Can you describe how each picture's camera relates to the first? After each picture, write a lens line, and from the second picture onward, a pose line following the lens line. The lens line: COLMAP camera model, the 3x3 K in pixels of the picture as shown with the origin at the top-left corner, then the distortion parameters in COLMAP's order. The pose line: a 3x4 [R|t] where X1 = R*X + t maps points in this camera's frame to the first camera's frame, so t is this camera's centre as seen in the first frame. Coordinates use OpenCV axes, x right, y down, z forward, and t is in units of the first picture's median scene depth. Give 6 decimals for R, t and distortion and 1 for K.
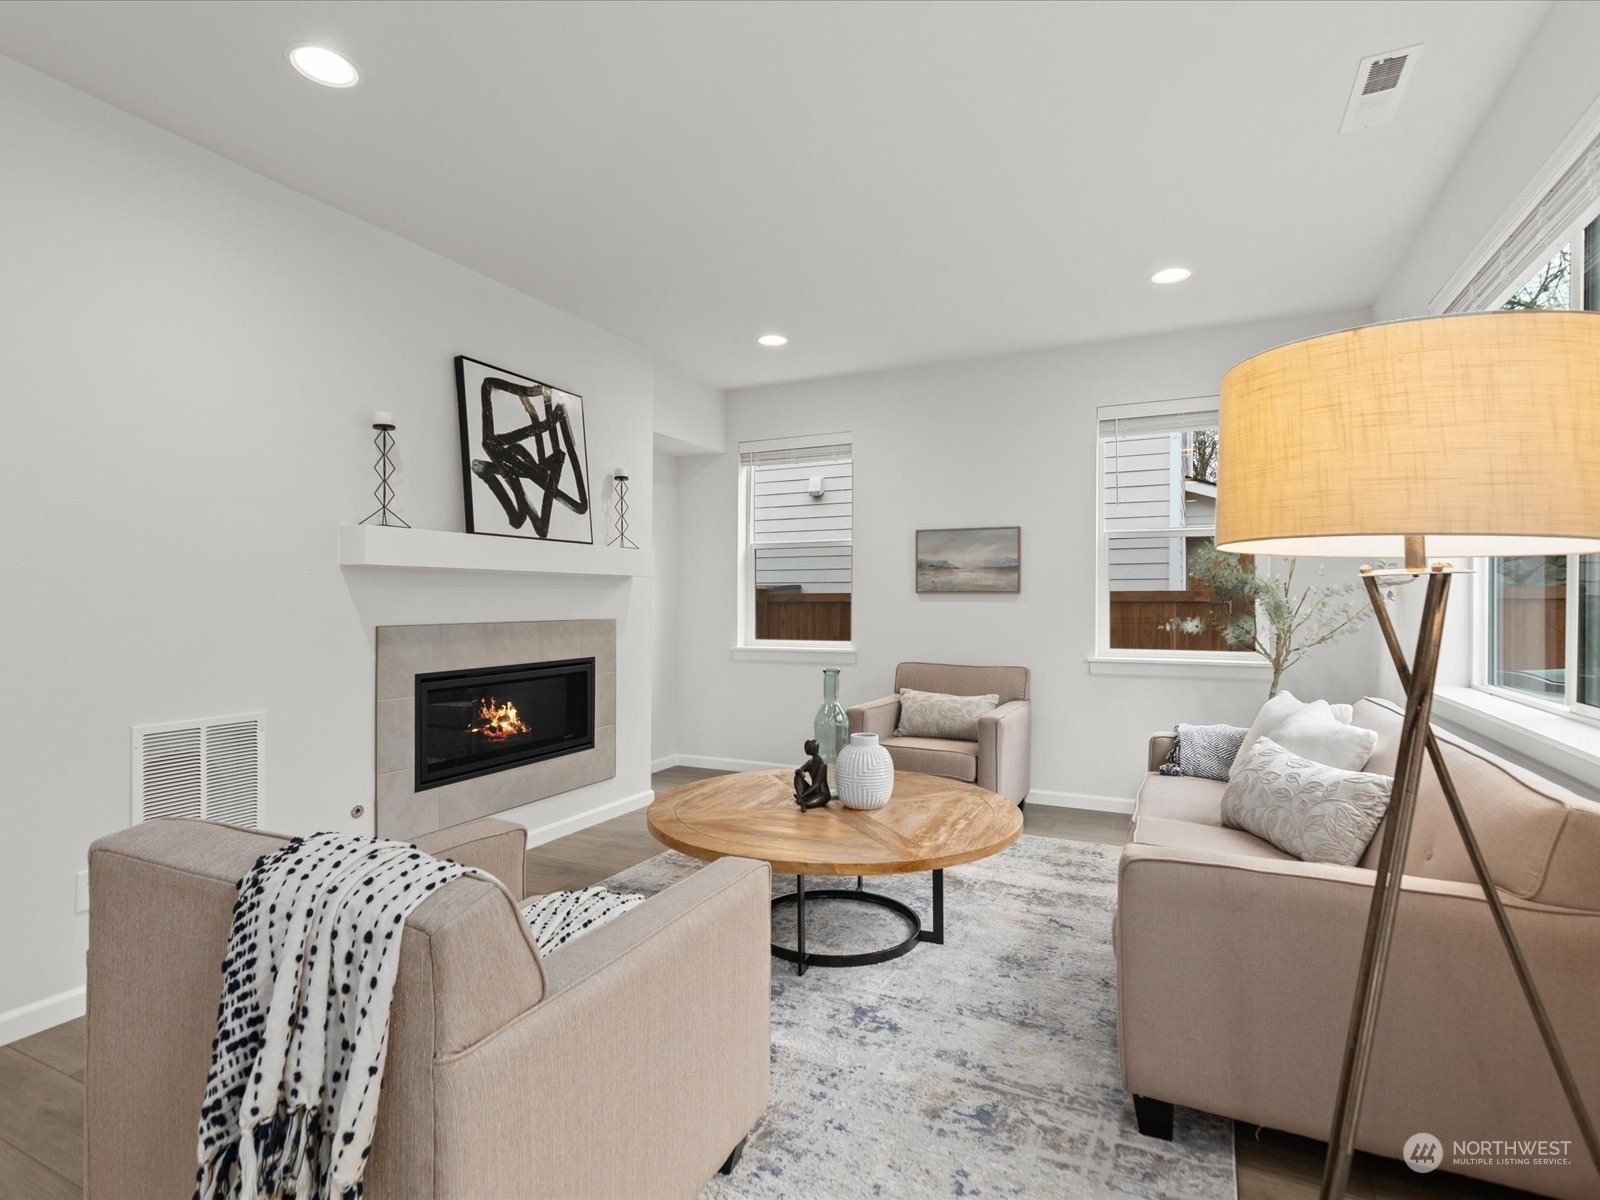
lens RADIAL K [[818.3, 0, 796.9], [0, 818.3, 592.3], [0, 0, 1]] dist [0.002323, 0.000751]
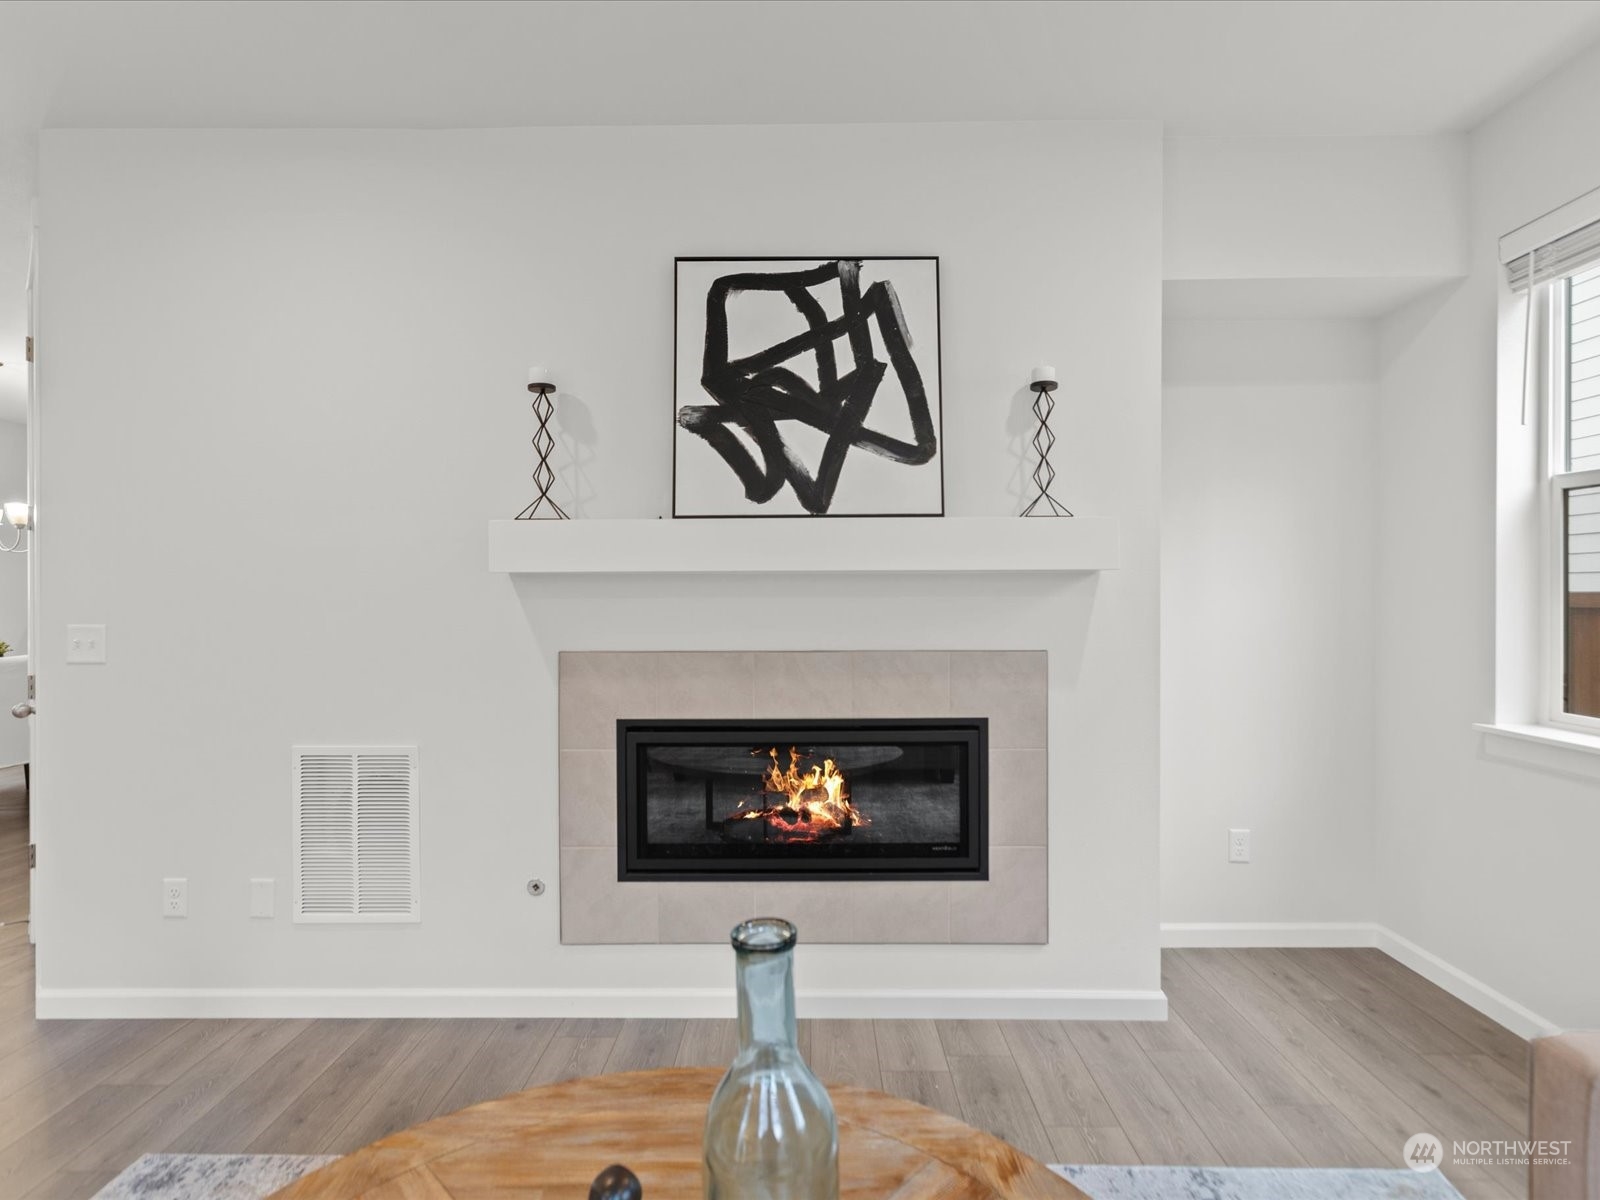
lens RADIAL K [[818.3, 0, 796.9], [0, 818.3, 592.3], [0, 0, 1]] dist [0.002323, 0.000751]
pose [[0.432017, -0.003215, -0.901860, 0.221875], [0.012548, 0.999918, 0.002446, -0.010405], [0.901778, -0.012373, 0.432022, 0.715562]]
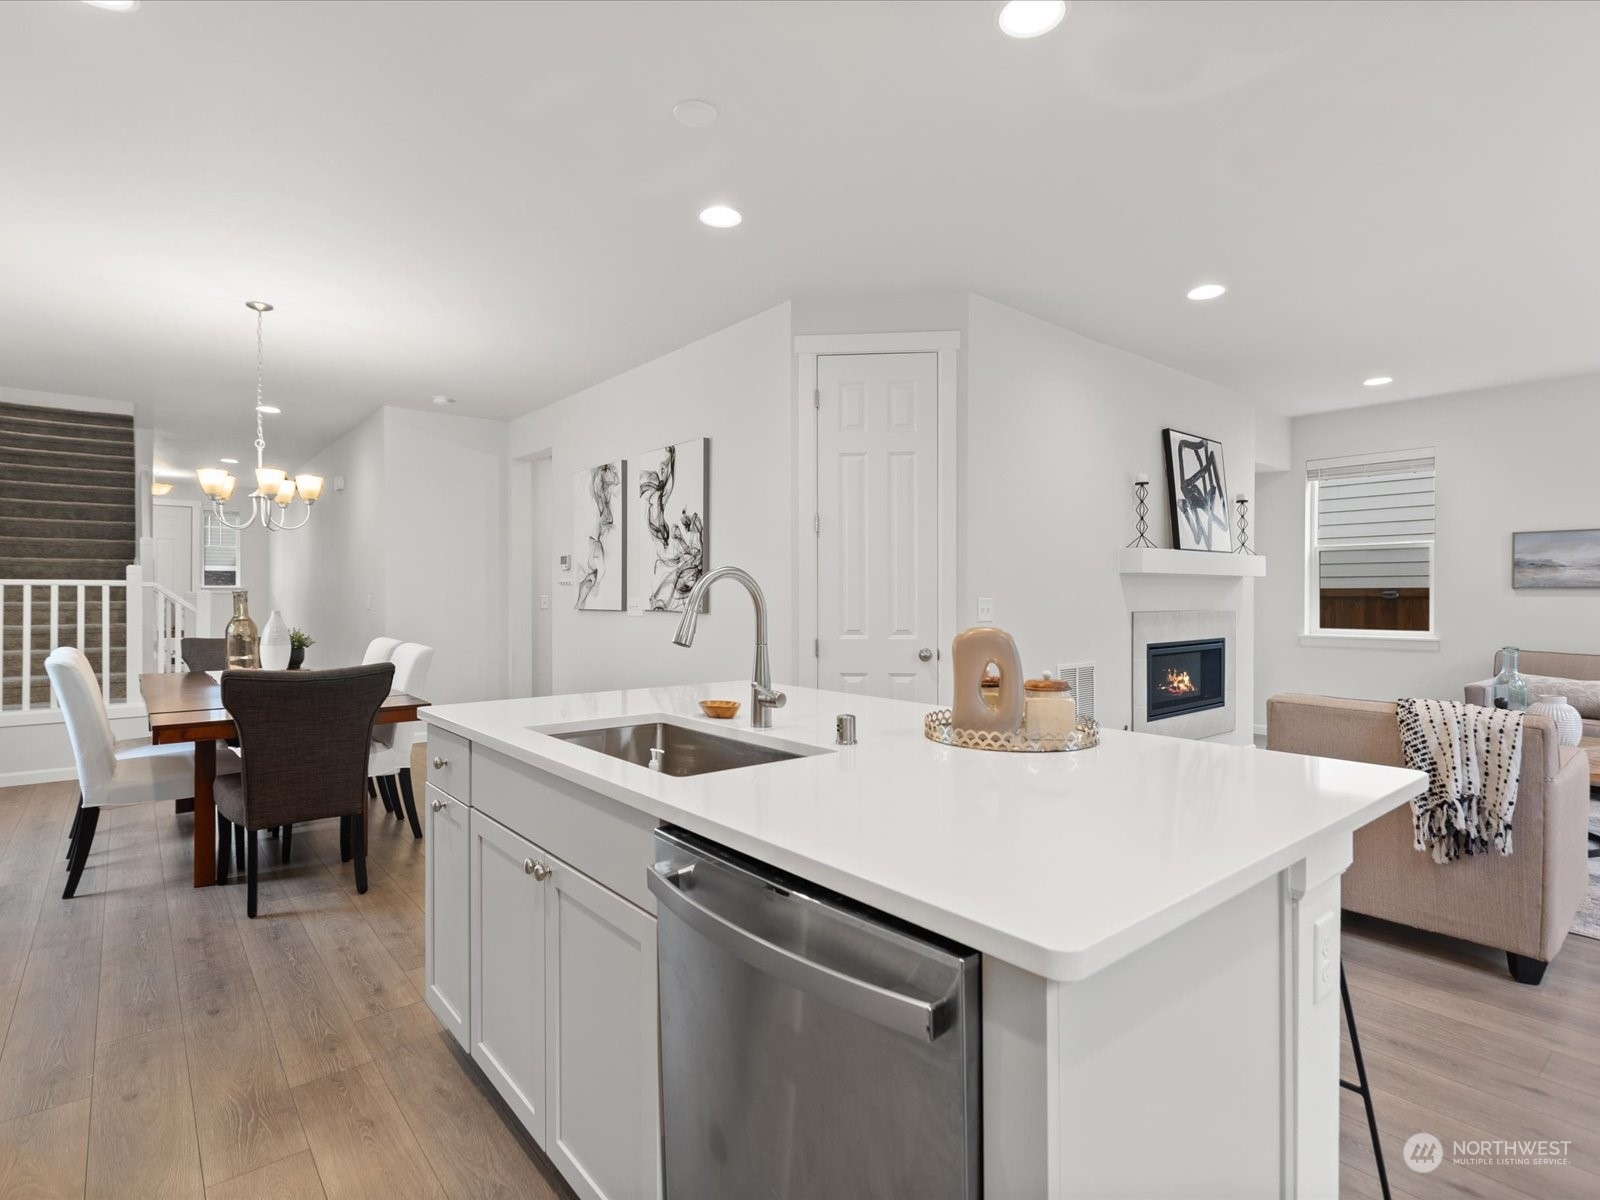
lens RADIAL K [[818.3, 0, 796.9], [0, 818.3, 592.3], [0, 0, 1]] dist [0.002323, 0.000751]
pose [[0.911898, -0.000400, -0.410416, -0.373693], [0.003389, 0.999973, 0.006555, -0.006247], [0.410403, -0.007368, 0.911875, -0.552629]]
